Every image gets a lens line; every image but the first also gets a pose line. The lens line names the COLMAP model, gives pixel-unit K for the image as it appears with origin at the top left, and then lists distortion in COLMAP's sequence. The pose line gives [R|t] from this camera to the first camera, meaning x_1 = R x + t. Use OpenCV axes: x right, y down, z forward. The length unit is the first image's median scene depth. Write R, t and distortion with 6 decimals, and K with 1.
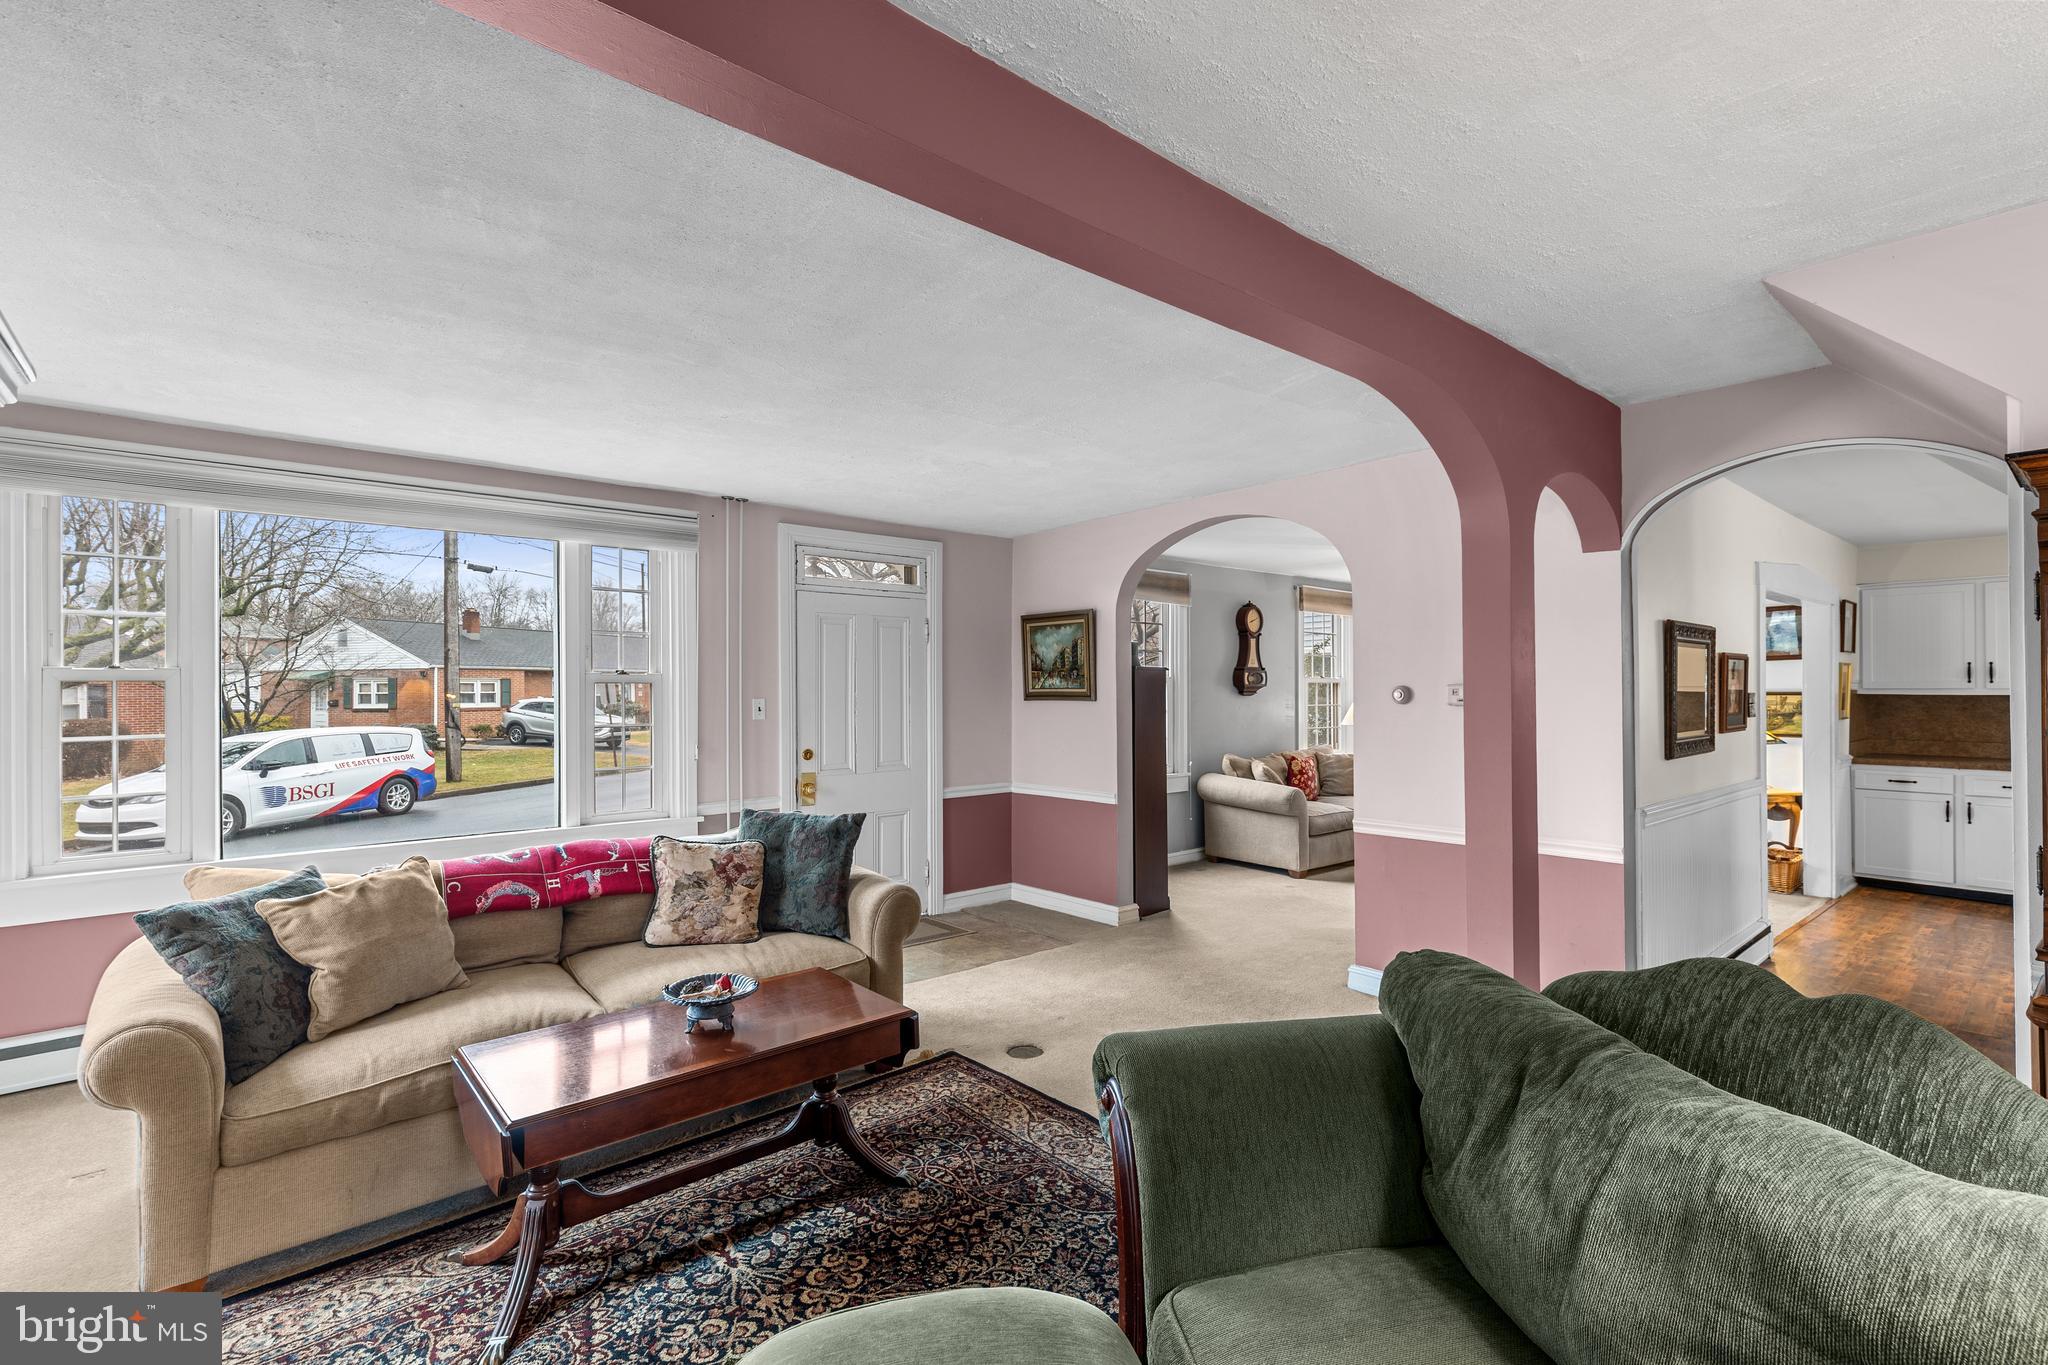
lens RADIAL K [[923.3, 0, 1045.2], [0, 923.3, 684.3], [0, 0, 1]] dist [0.009555, -0.001960]
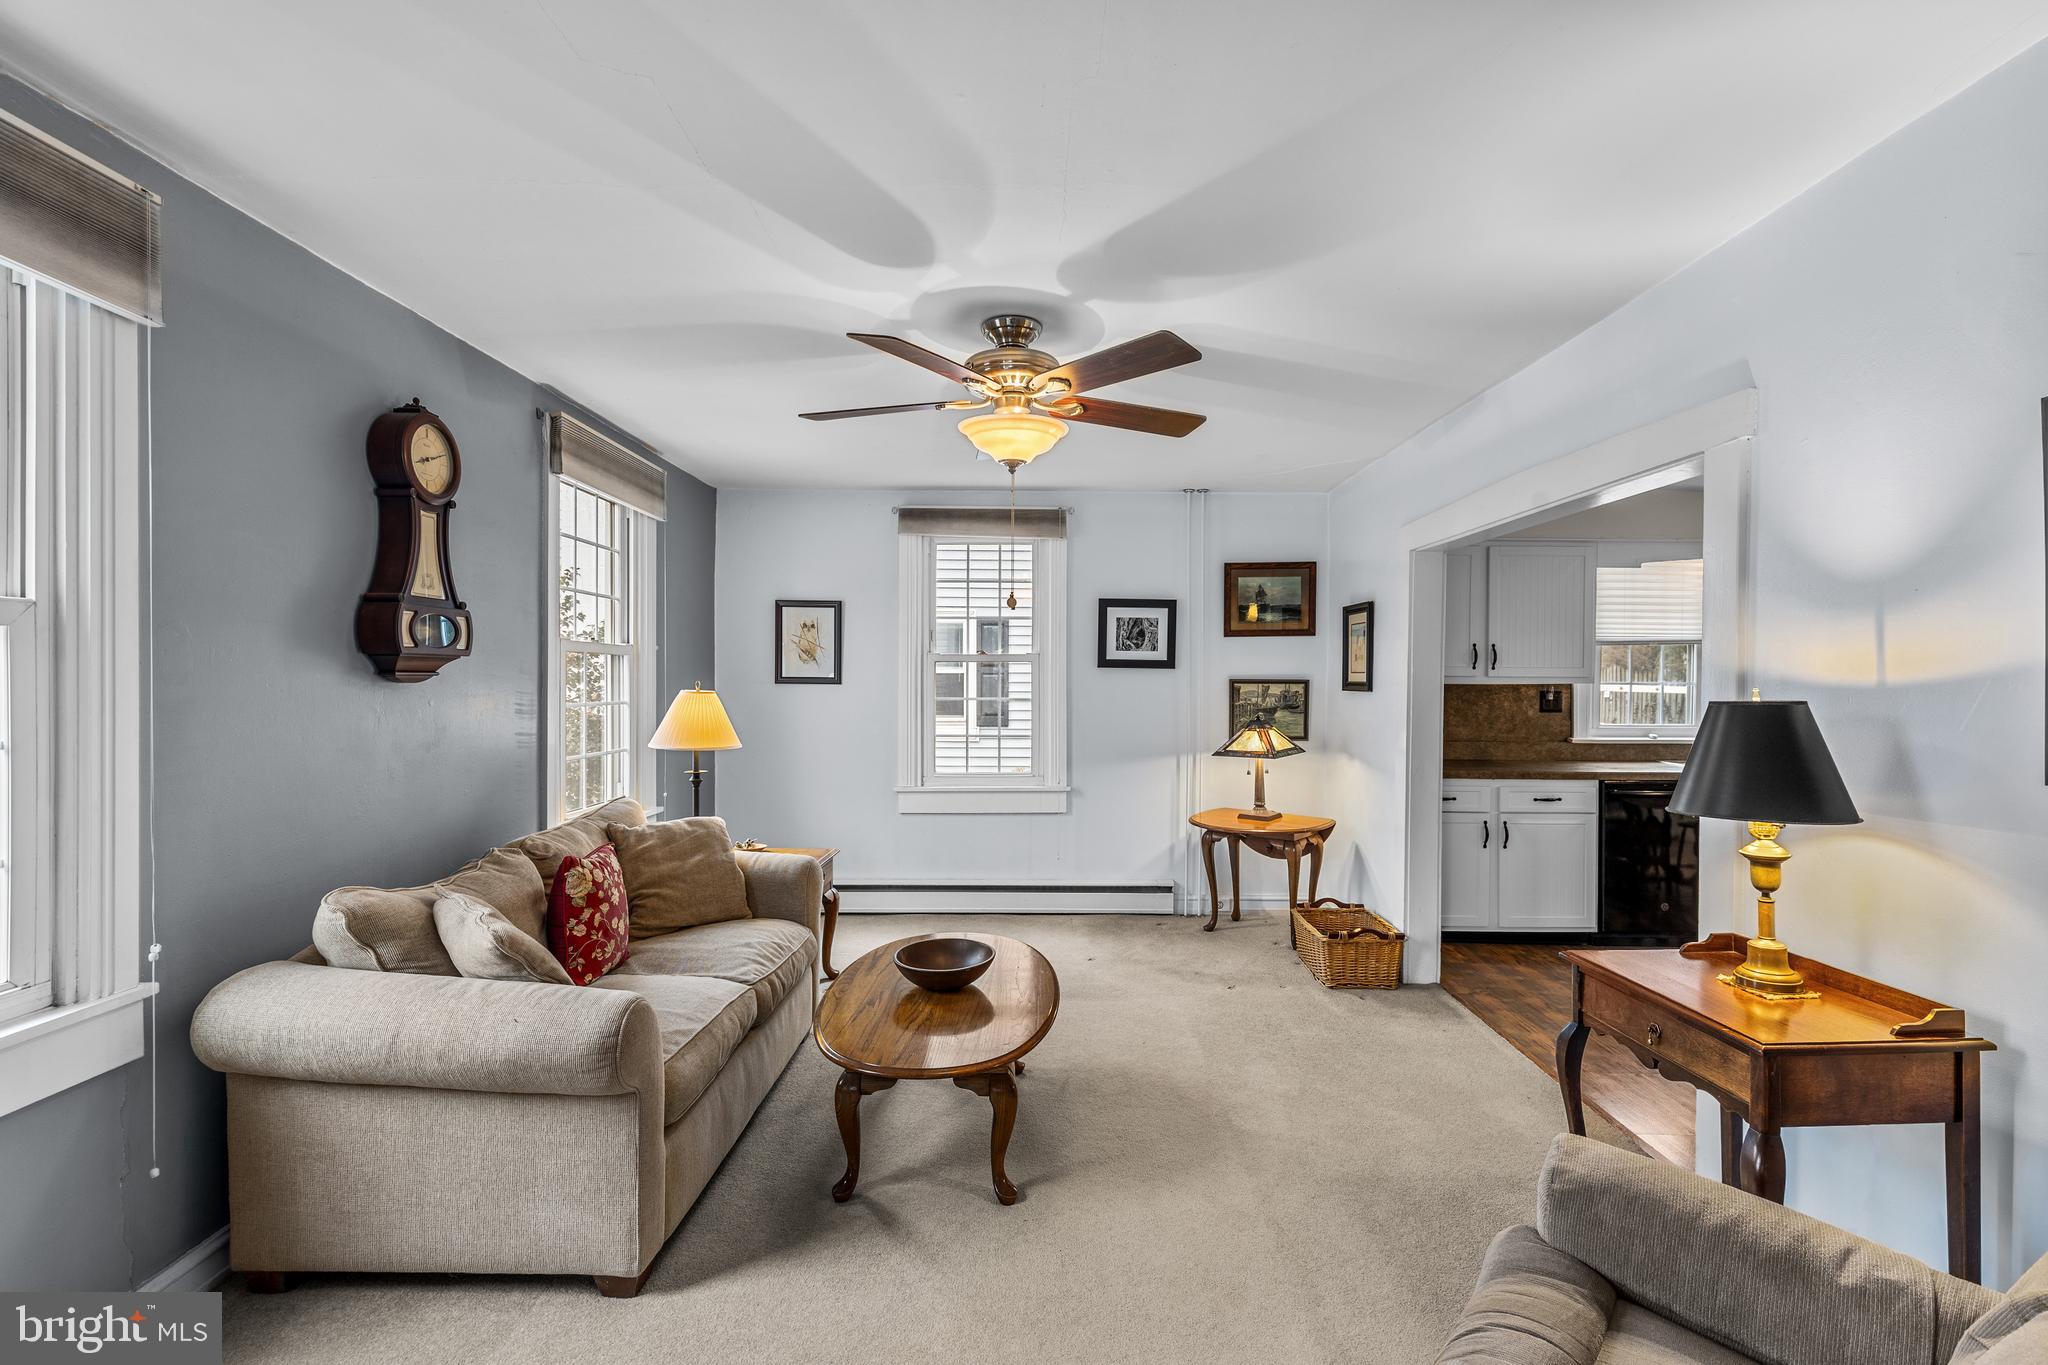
lens RADIAL K [[923.3, 0, 1038.1], [0, 923.3, 685.4], [0, 0, 1]] dist [0.009555, -0.001960]
pose [[0.650523, -0.000073, 0.759486, 0.119059], [-0.012104, 0.999872, 0.010464, 0.007445], [-0.759390, -0.016000, 0.650439, 0.641517]]
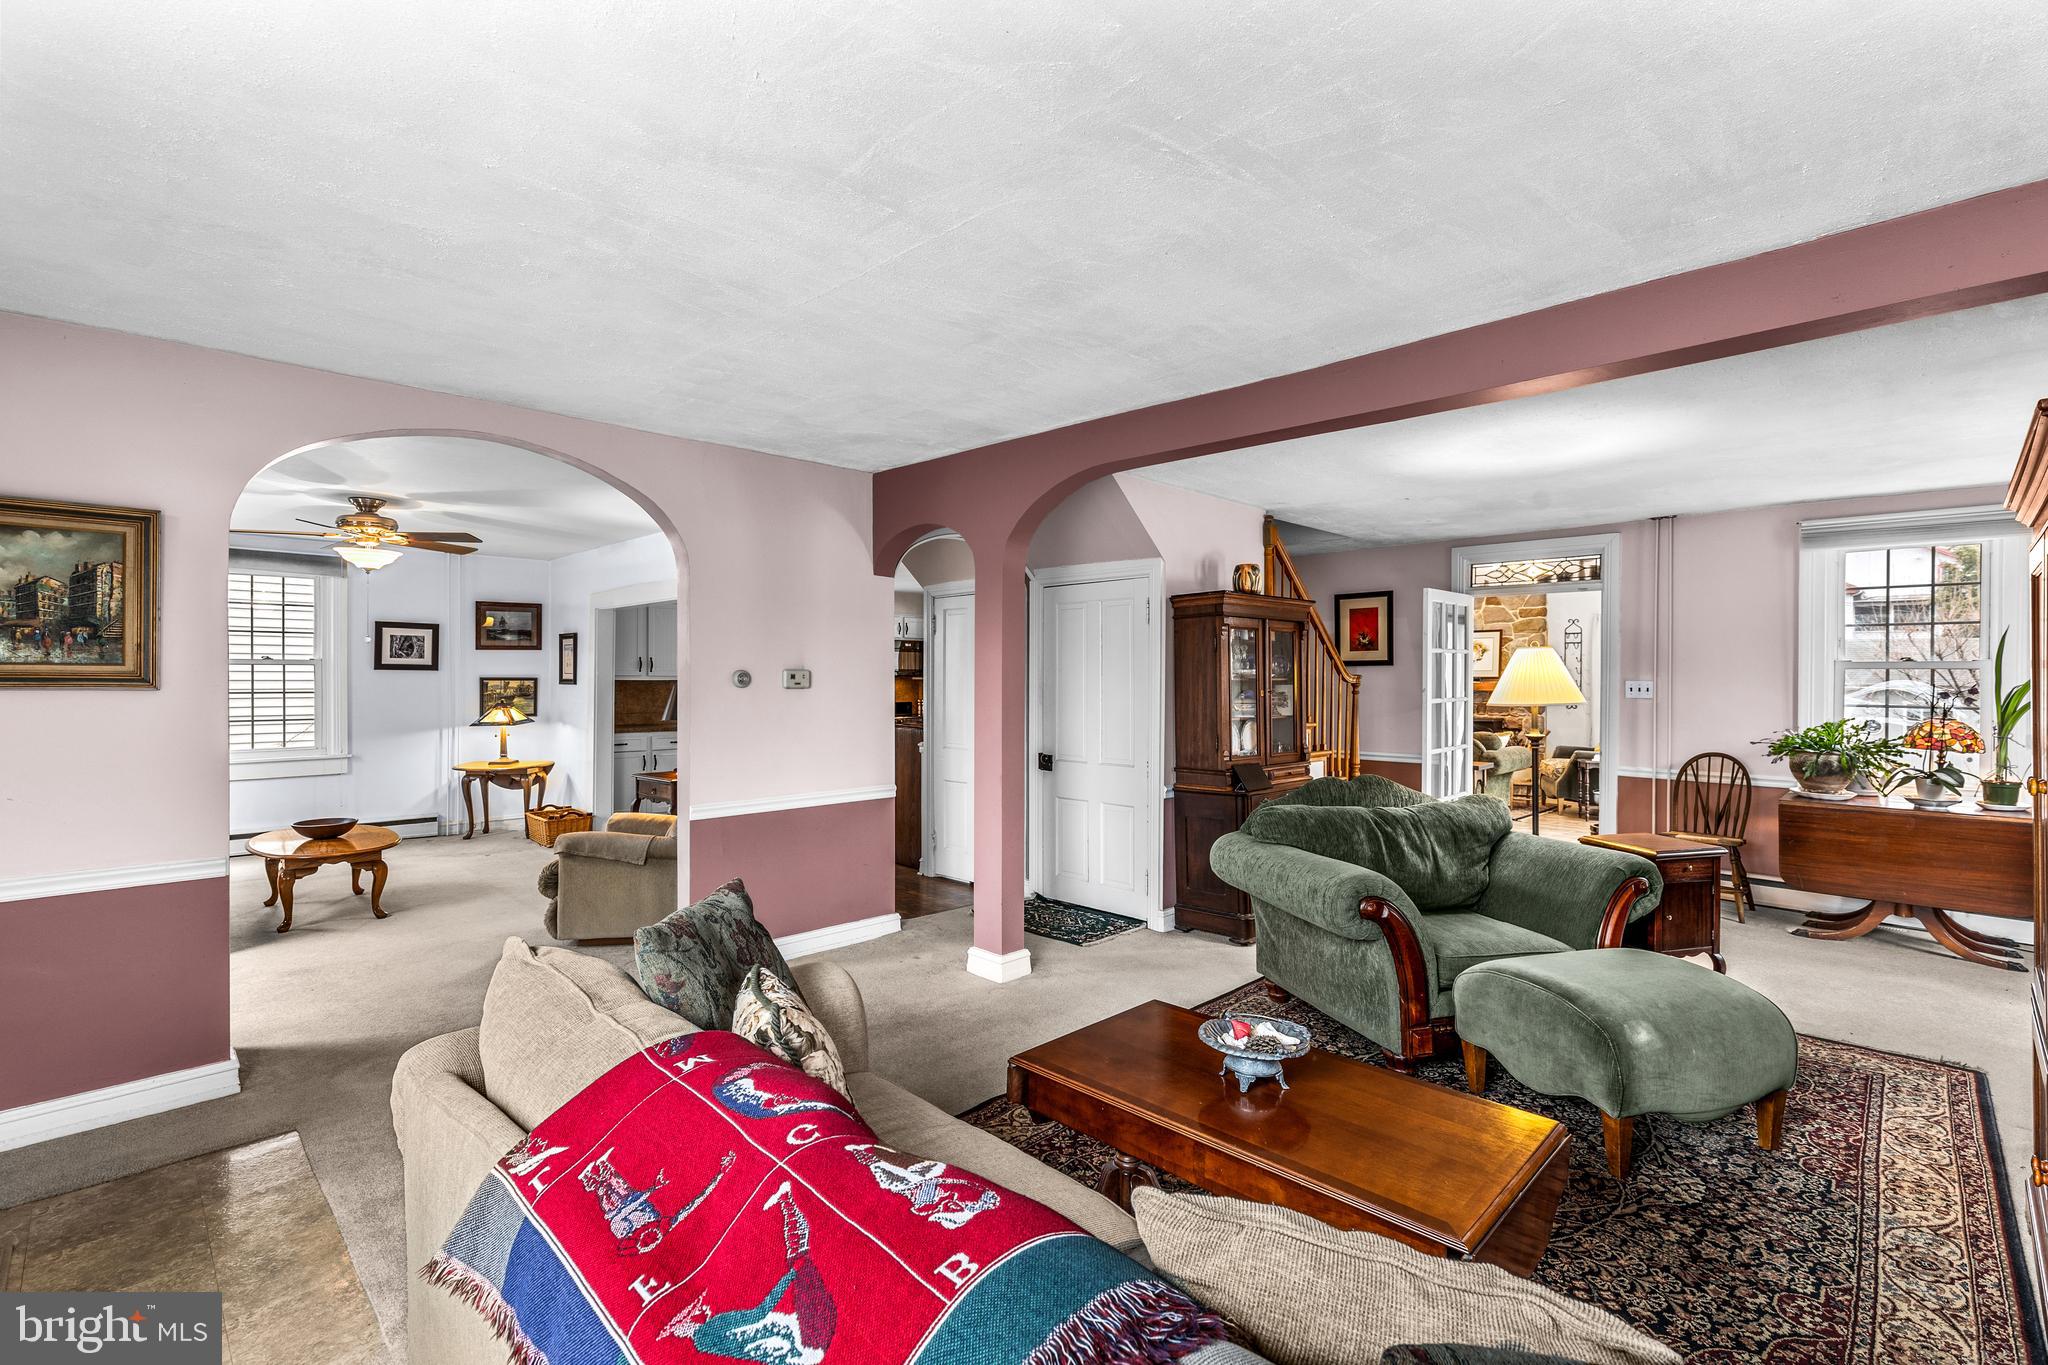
lens RADIAL K [[923.3, 0, 1046.4], [0, 923.3, 681.6], [0, 0, 1]] dist [0.009555, -0.001960]
pose [[-0.071523, -0.001275, 0.997438, -0.362307], [-0.010362, 0.999946, 0.000535, 0.005692], [-0.997385, -0.010297, -0.071532, 0.413781]]
